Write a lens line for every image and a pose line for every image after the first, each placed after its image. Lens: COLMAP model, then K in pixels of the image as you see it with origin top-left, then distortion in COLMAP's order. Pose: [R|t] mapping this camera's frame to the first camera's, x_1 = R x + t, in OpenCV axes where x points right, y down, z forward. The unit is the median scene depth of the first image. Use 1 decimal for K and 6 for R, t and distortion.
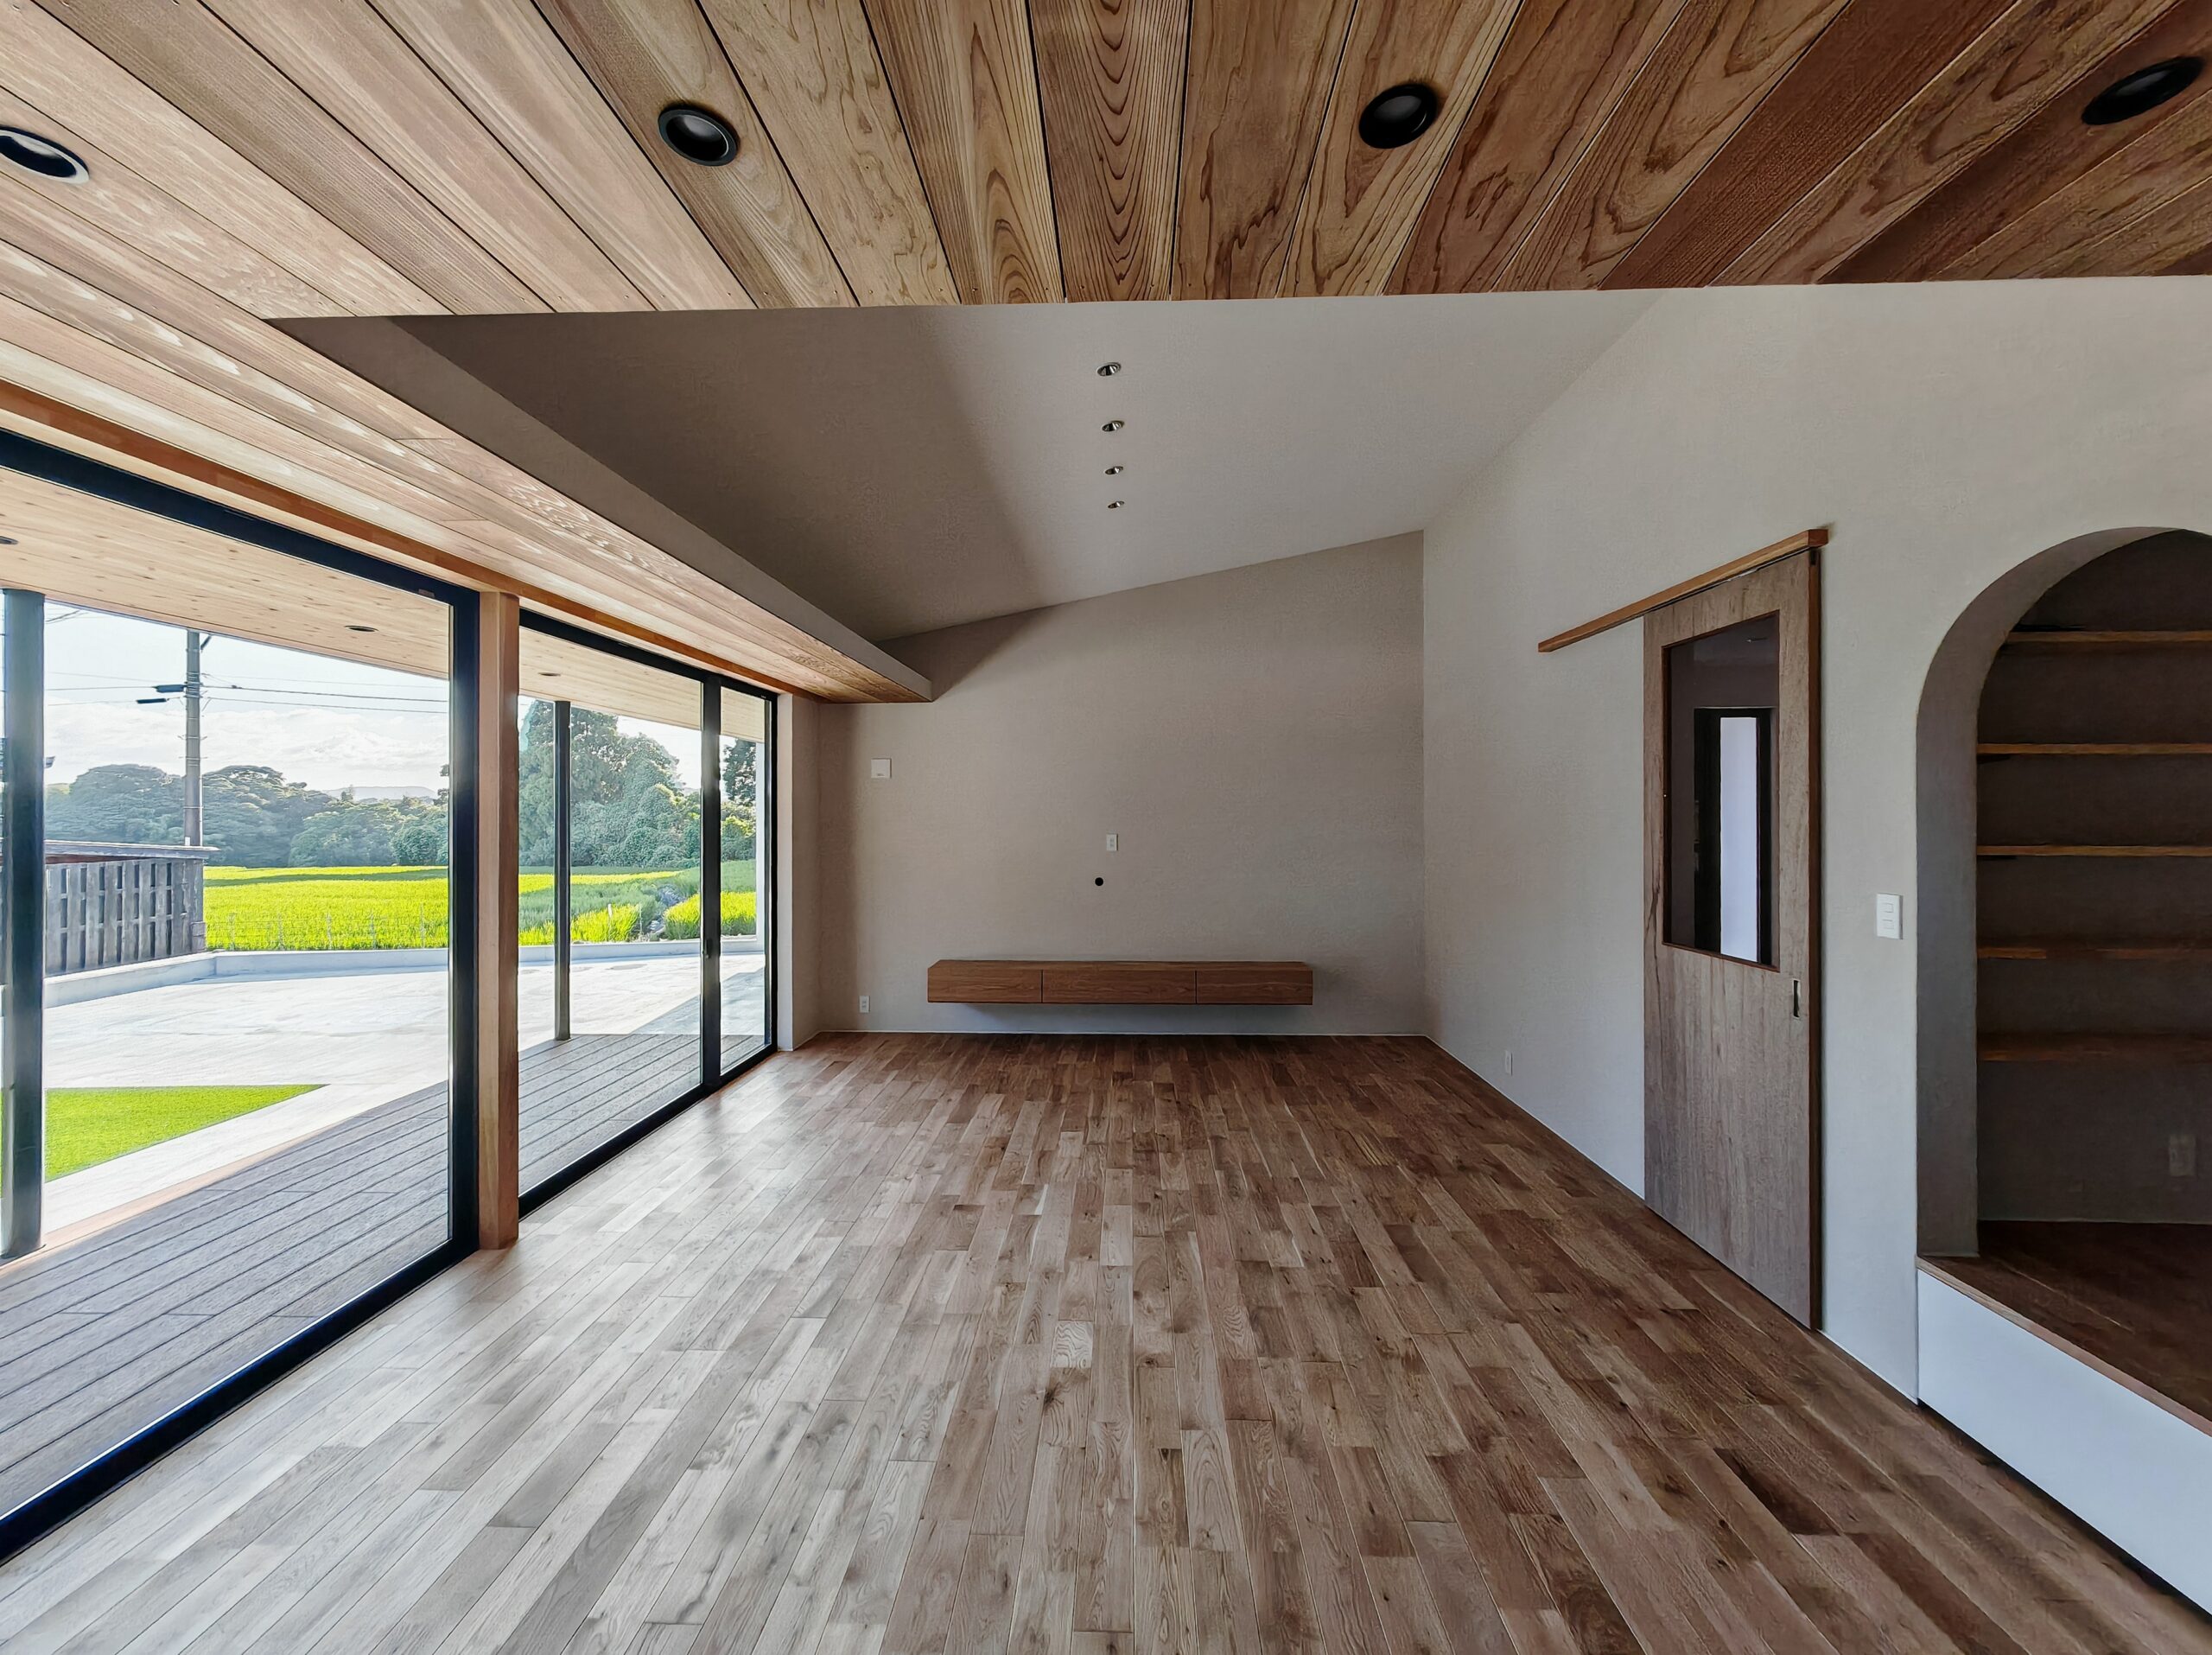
lens RADIAL K [[849.0, 0, 1097.1], [0, 849.0, 814.8], [0, 0, 1]] dist [-0.001472, 0.001787]
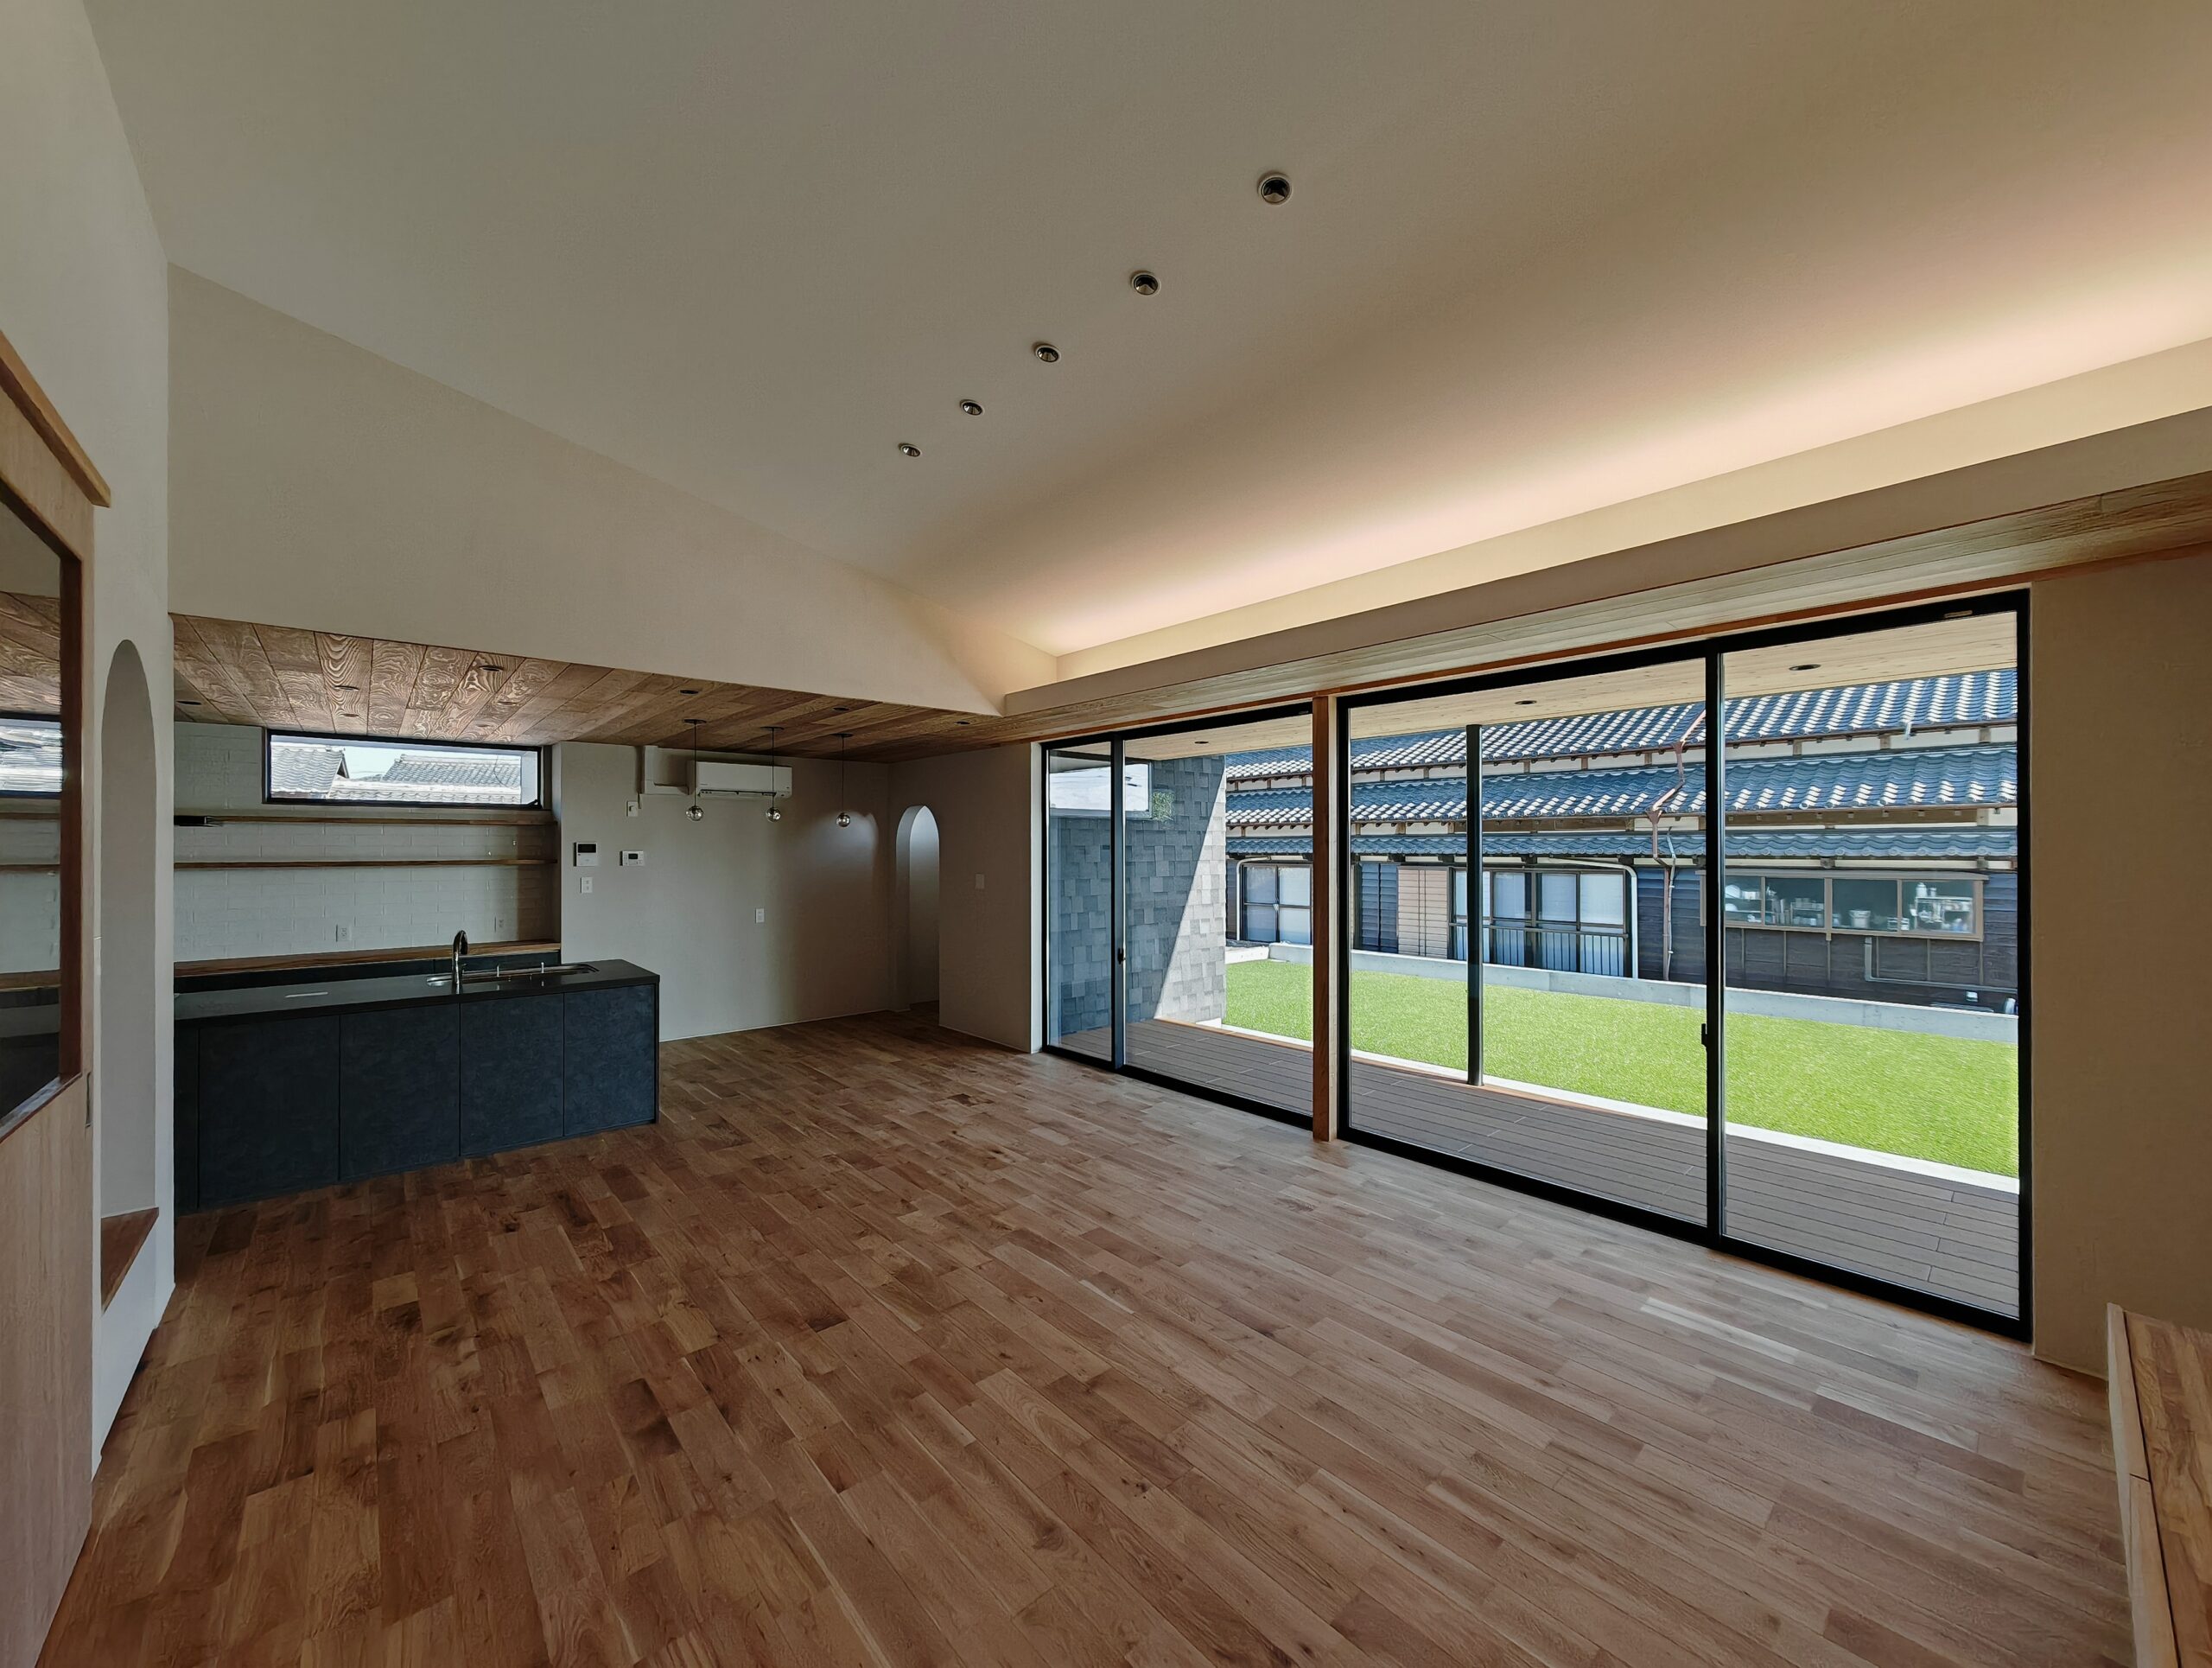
lens RADIAL K [[849.0, 0, 1118.0], [0, 849.0, 844.5], [0, 0, 1]] dist [-0.001472, 0.001787]
pose [[-0.714004, -0.000731, -0.700141, 0.547013], [0.003815, 0.999981, -0.004934, 0.000583], [0.700131, -0.006194, -0.713987, 1.681334]]
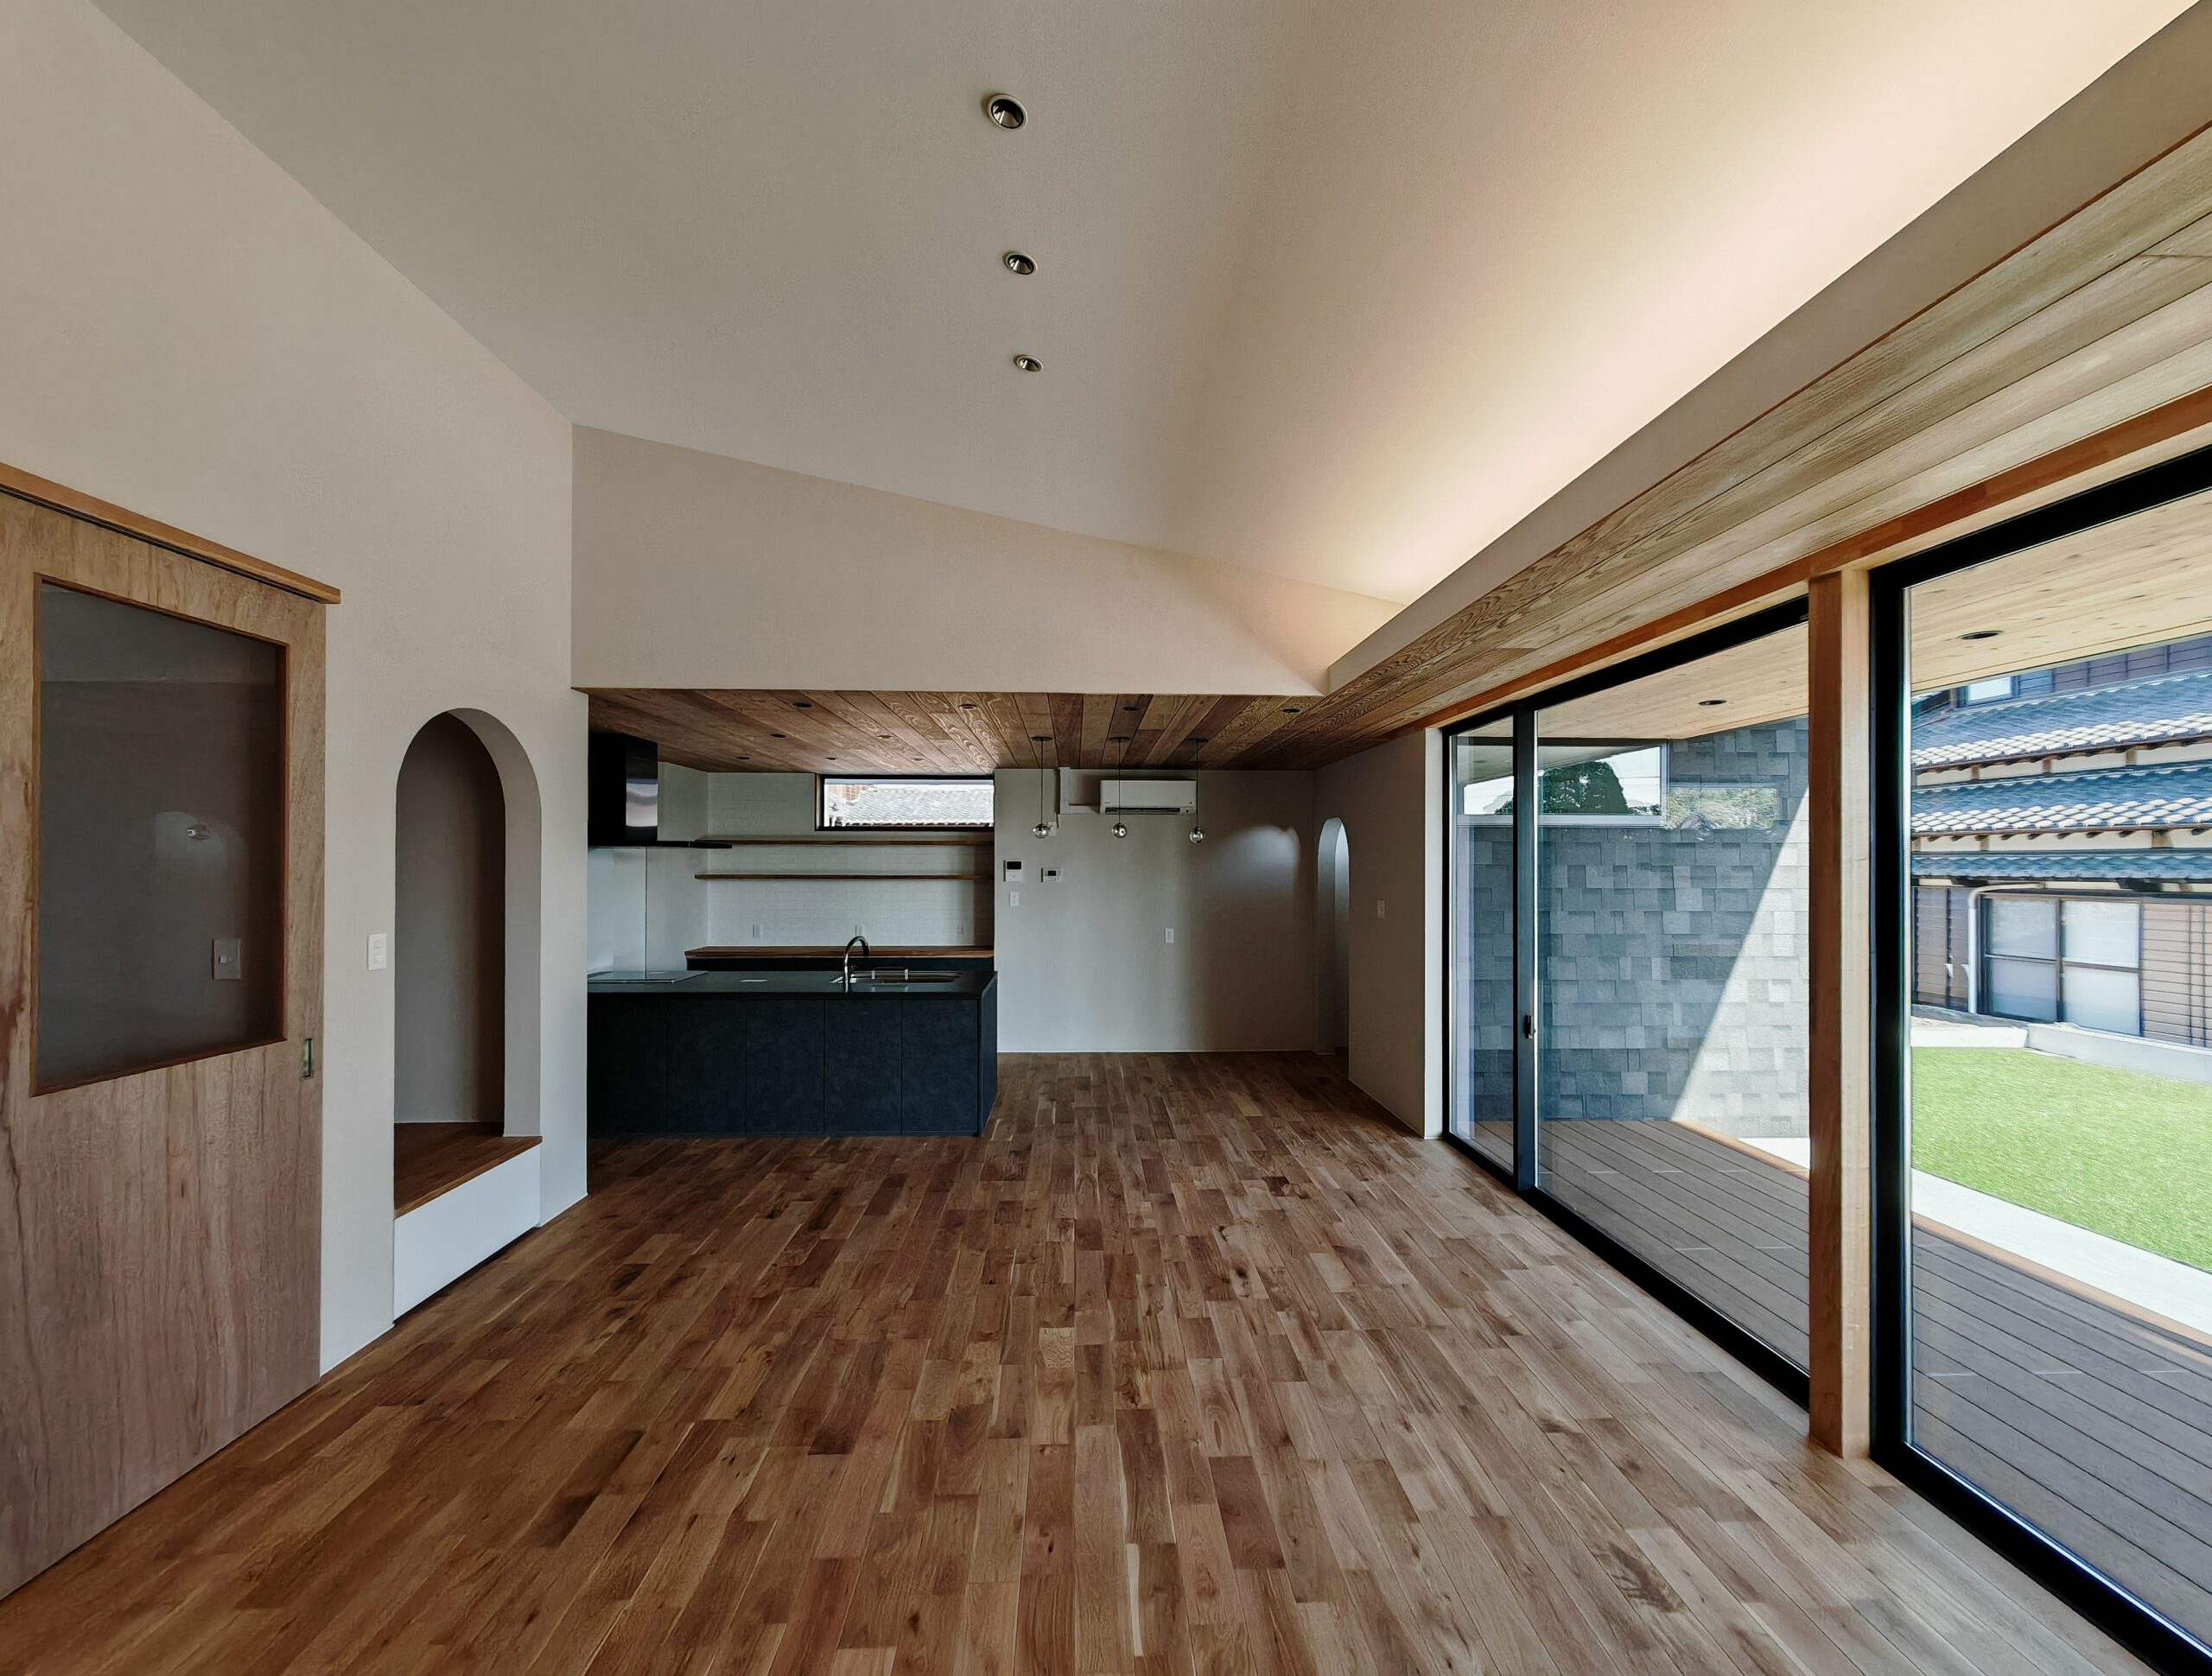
lens RADIAL K [[853.4, 0, 1107.0], [0, 853.4, 859.8], [0, 0, 1]] dist [0.001129, 0.001004]
pose [[-0.997147, -0.002814, -0.075427, -0.005881], [-0.002235, 0.999967, -0.007765, -0.002635], [0.075447, -0.007574, -0.997121, 1.588481]]
